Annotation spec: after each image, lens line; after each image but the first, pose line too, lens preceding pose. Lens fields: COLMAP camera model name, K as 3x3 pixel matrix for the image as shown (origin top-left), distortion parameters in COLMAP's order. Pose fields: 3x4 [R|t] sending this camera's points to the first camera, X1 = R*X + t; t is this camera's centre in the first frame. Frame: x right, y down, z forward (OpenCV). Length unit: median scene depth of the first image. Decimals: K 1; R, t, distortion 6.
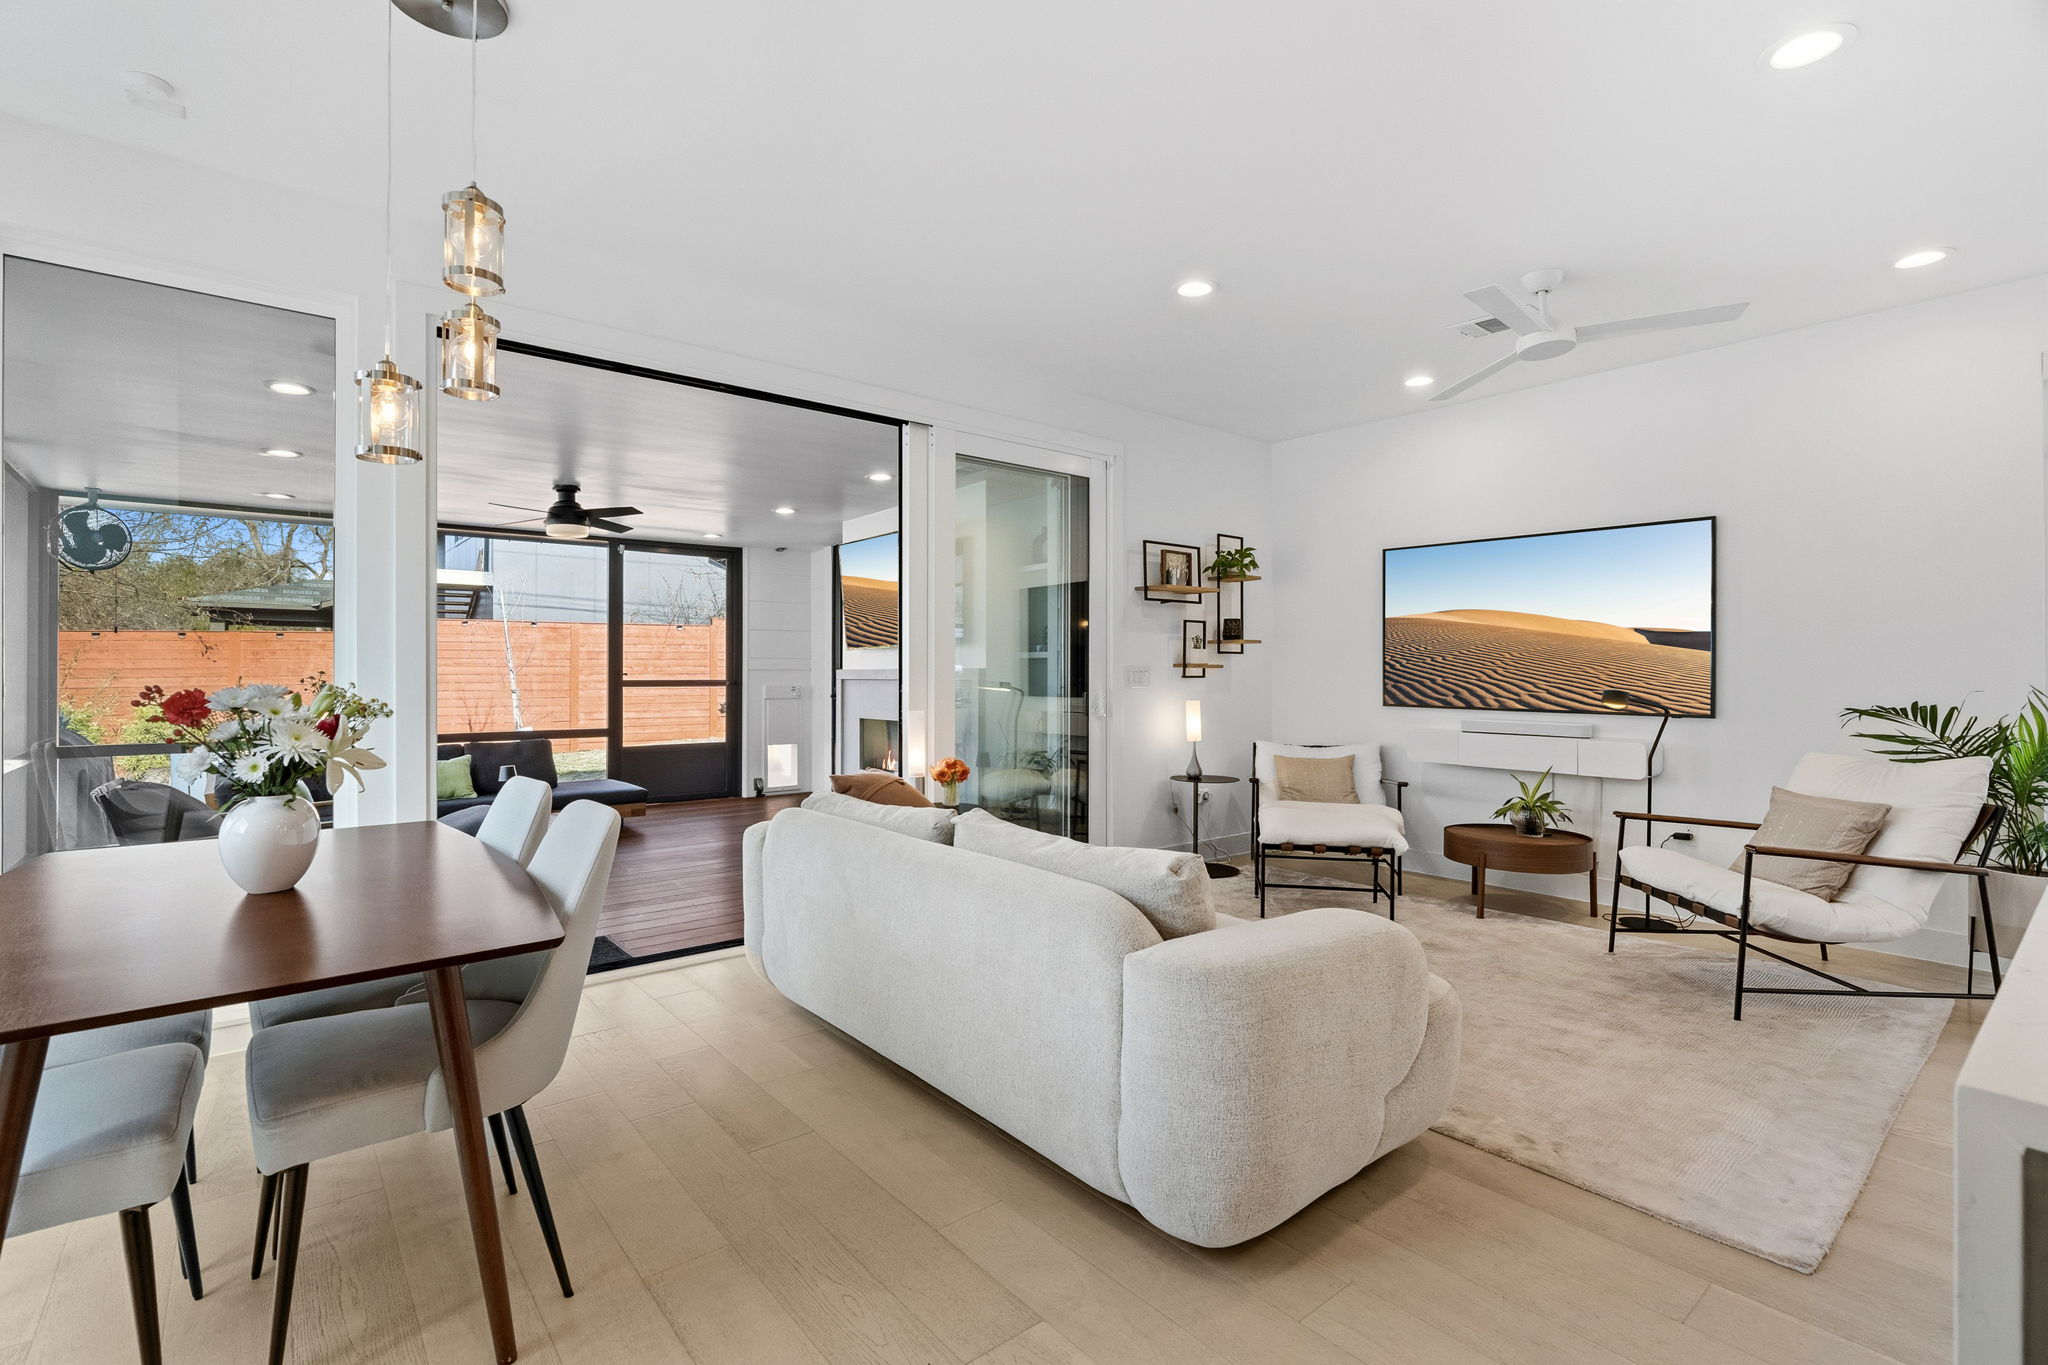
lens RADIAL K [[927.8, 0, 1014.0], [0, 927.8, 672.5], [0, 0, 1]] dist [-0.011323, 0.001315]
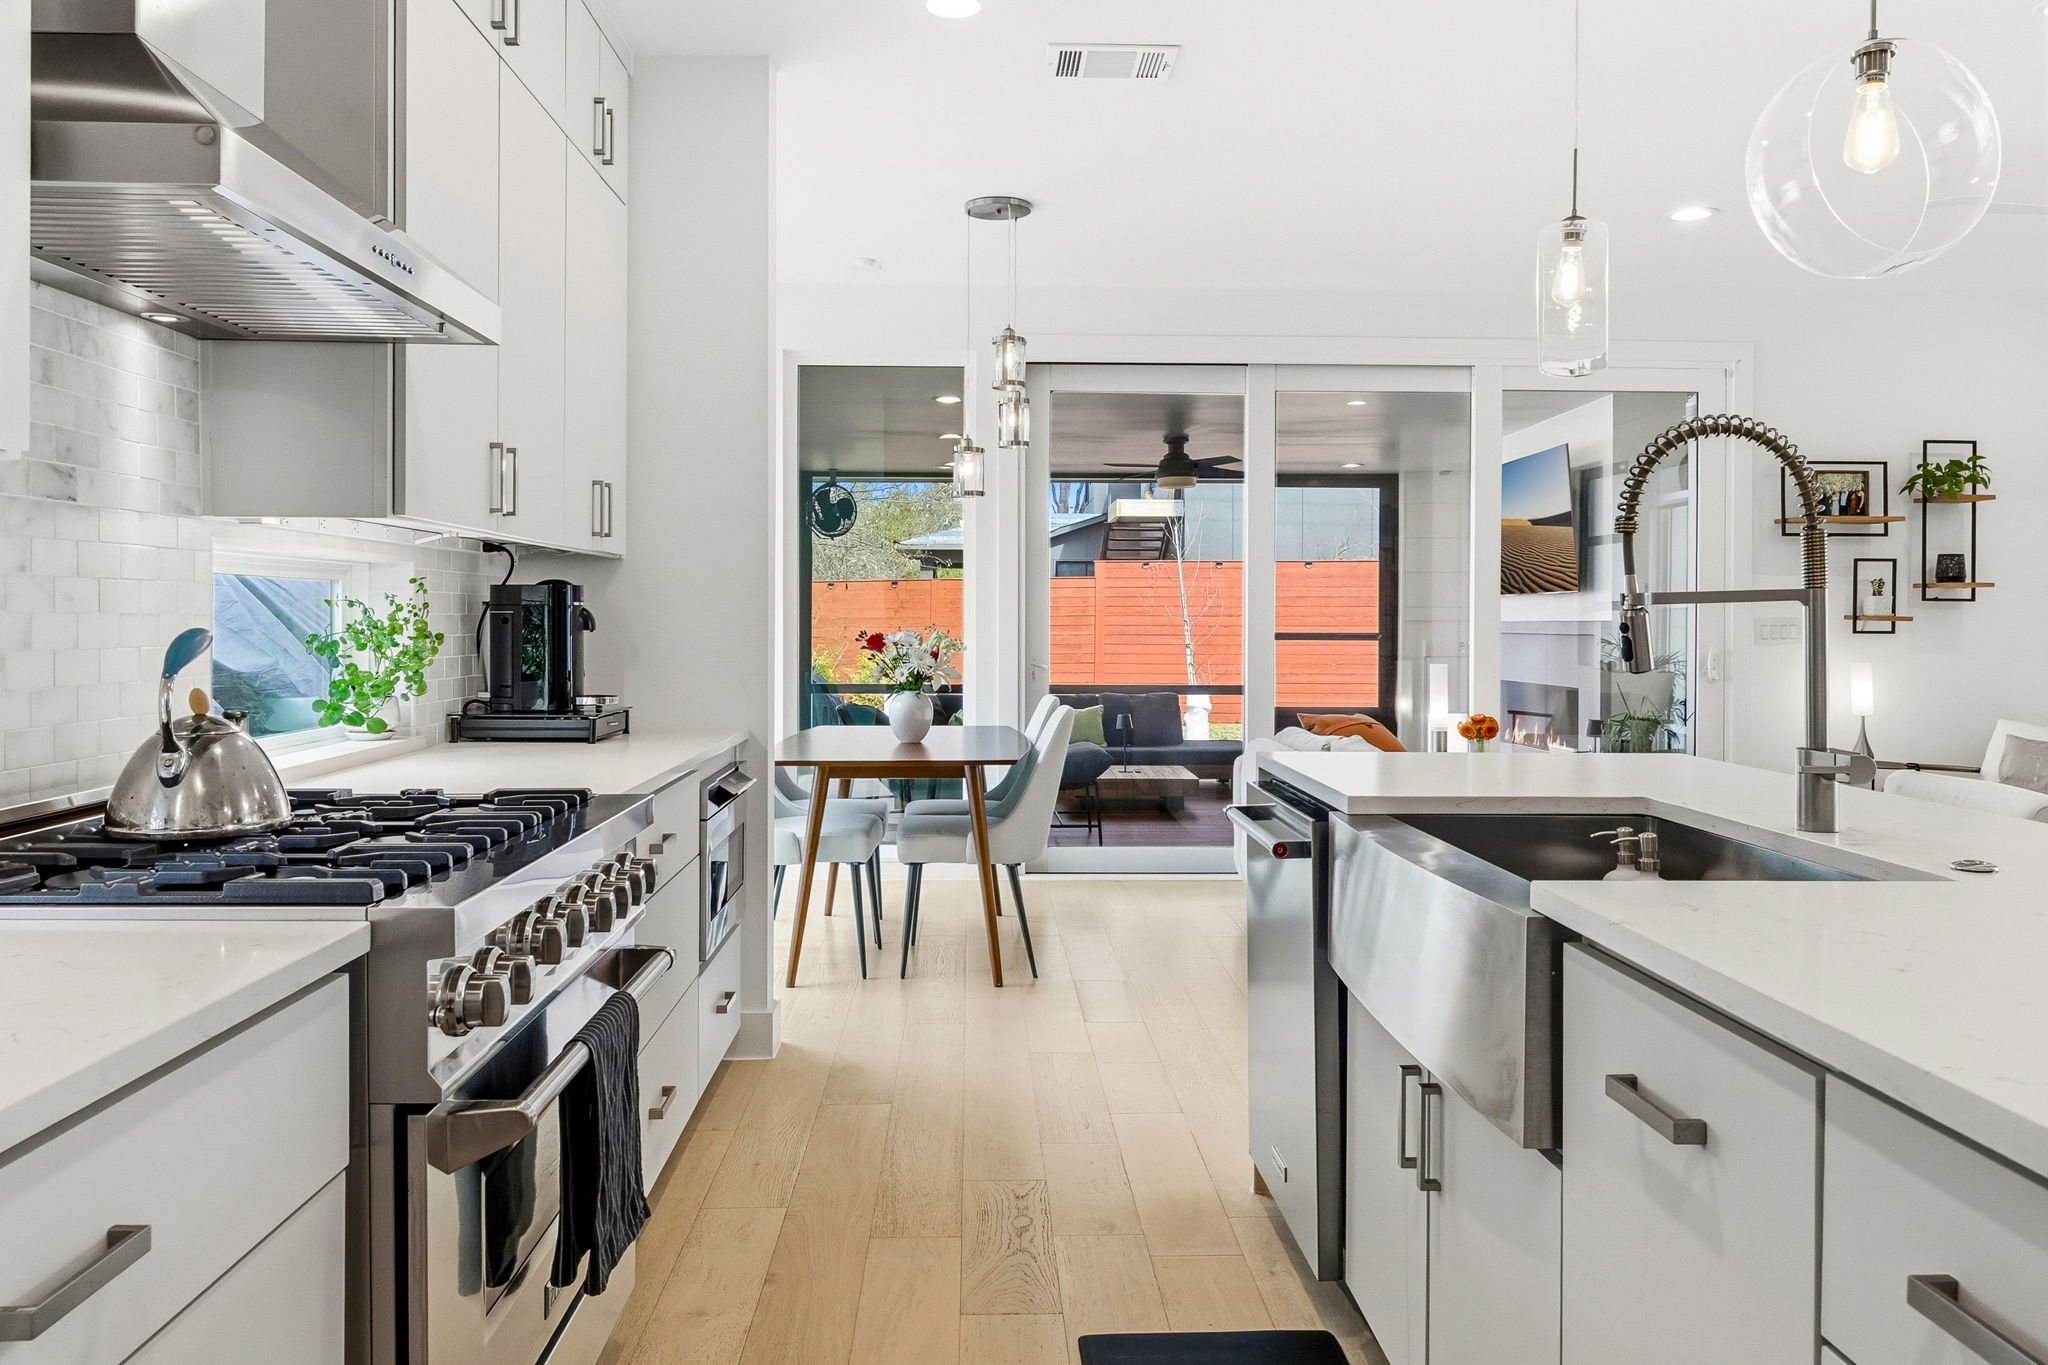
lens RADIAL K [[1446.3, 0, 1027.4], [0, 1446.3, 631.8], [0, 0, 1]] dist [-0.005948, -0.001950]
pose [[0.797501, 0.006628, -0.603281, 0.371610], [-0.003213, 0.999972, 0.006739, -0.001777], [0.603309, -0.003436, 0.797500, -0.385764]]
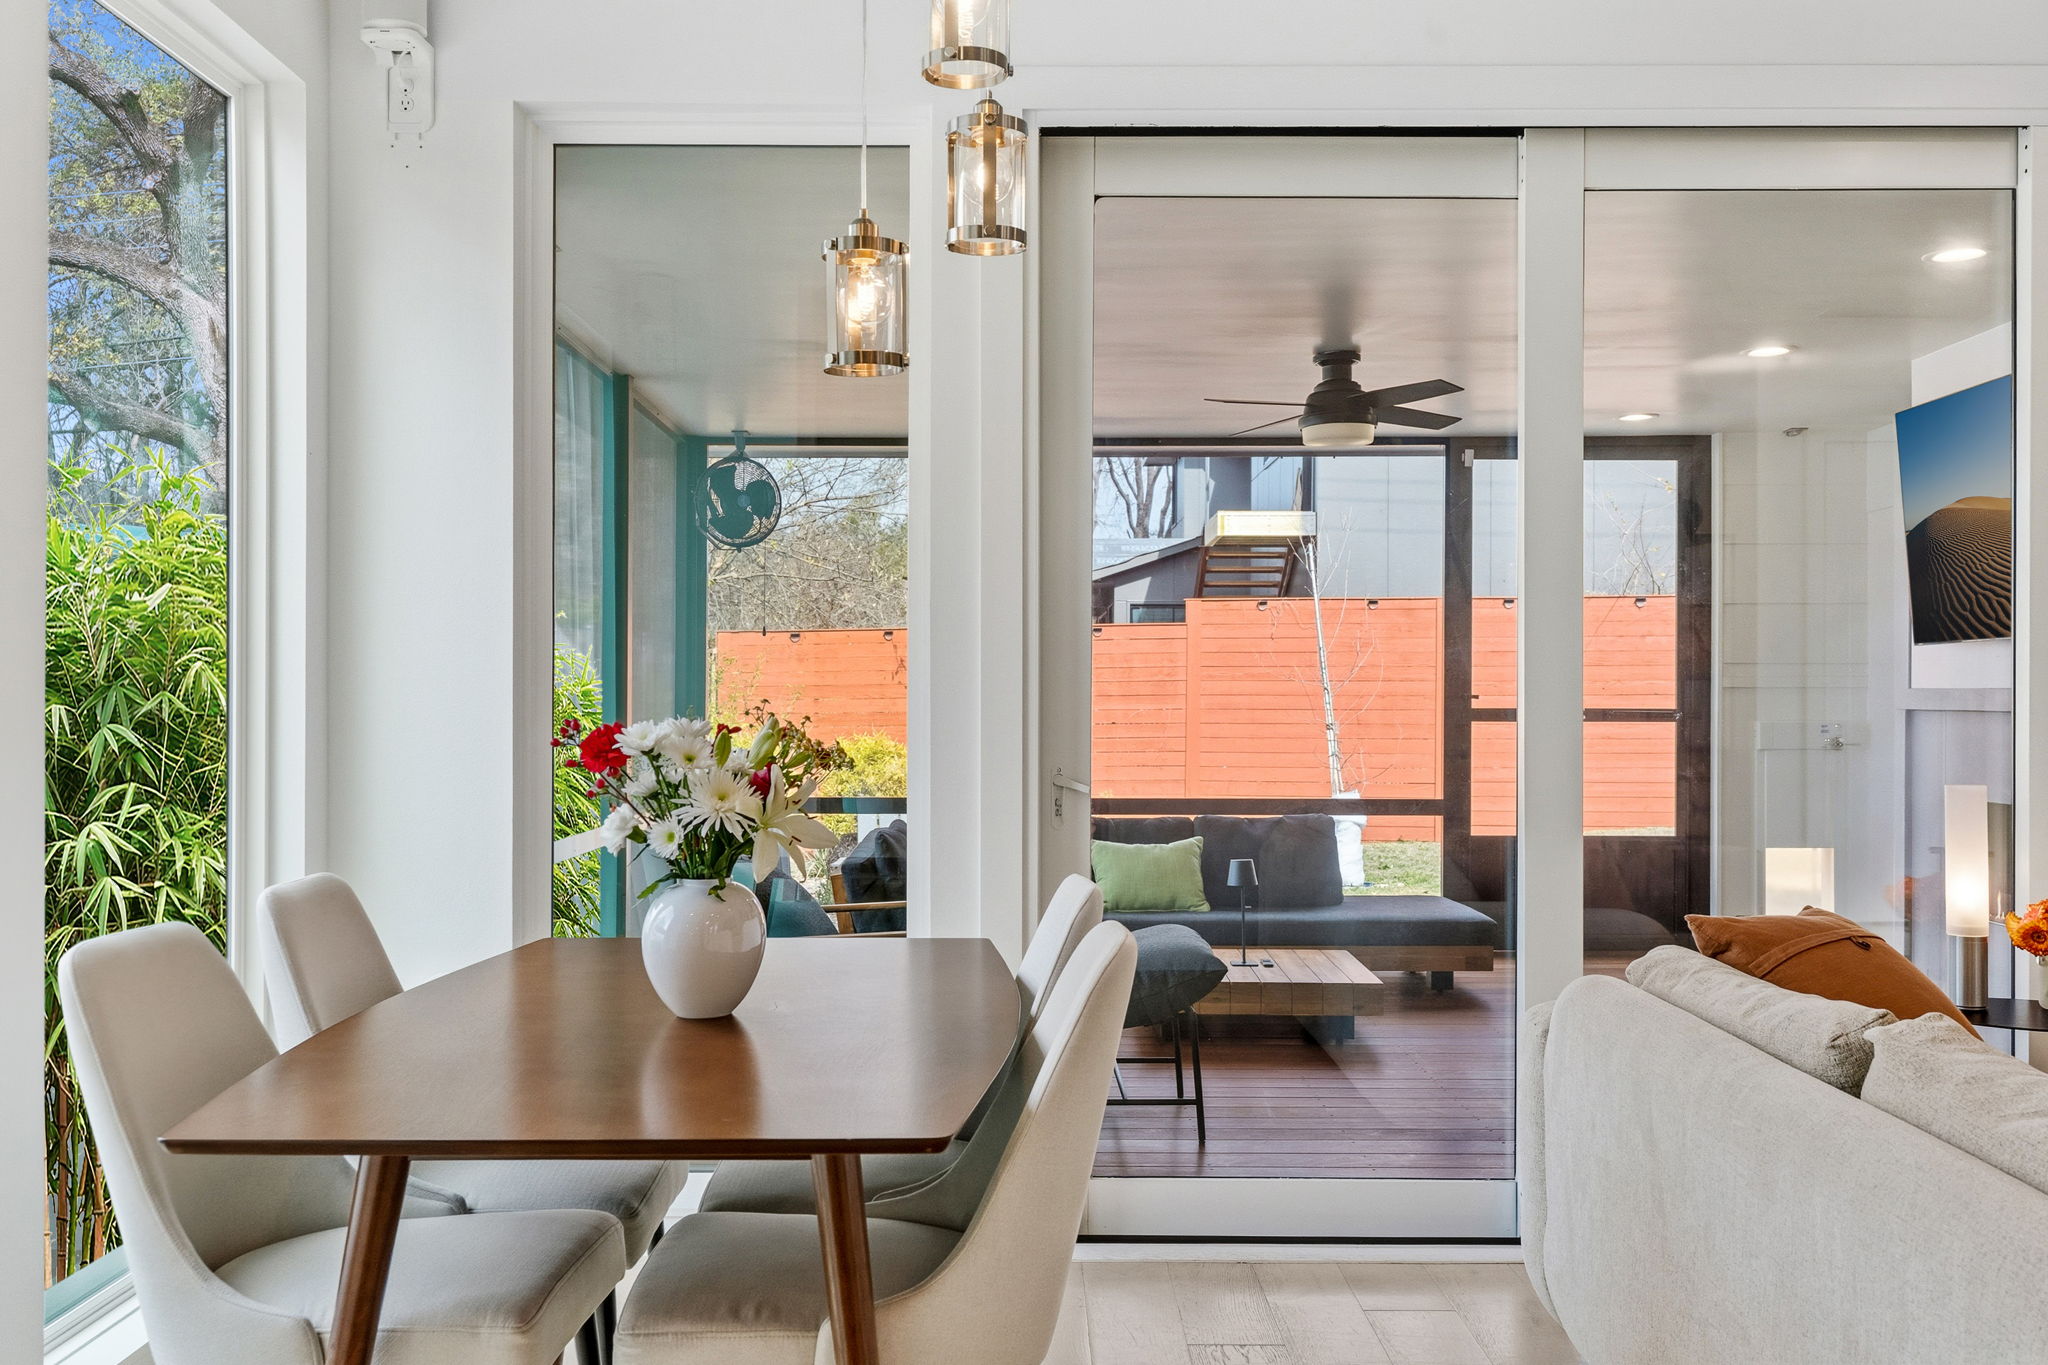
lens RADIAL K [[1899.2, 0, 1018.9], [0, 1899.2, 686.6], [0, 0, 1]] dist [-0.003057, 0.000000]
pose [[0.772337, 0.000054, -0.635213, 0.093537], [-0.001434, 0.999998, -0.001659, -0.002912], [0.635211, 0.002192, 0.772335, 0.015461]]
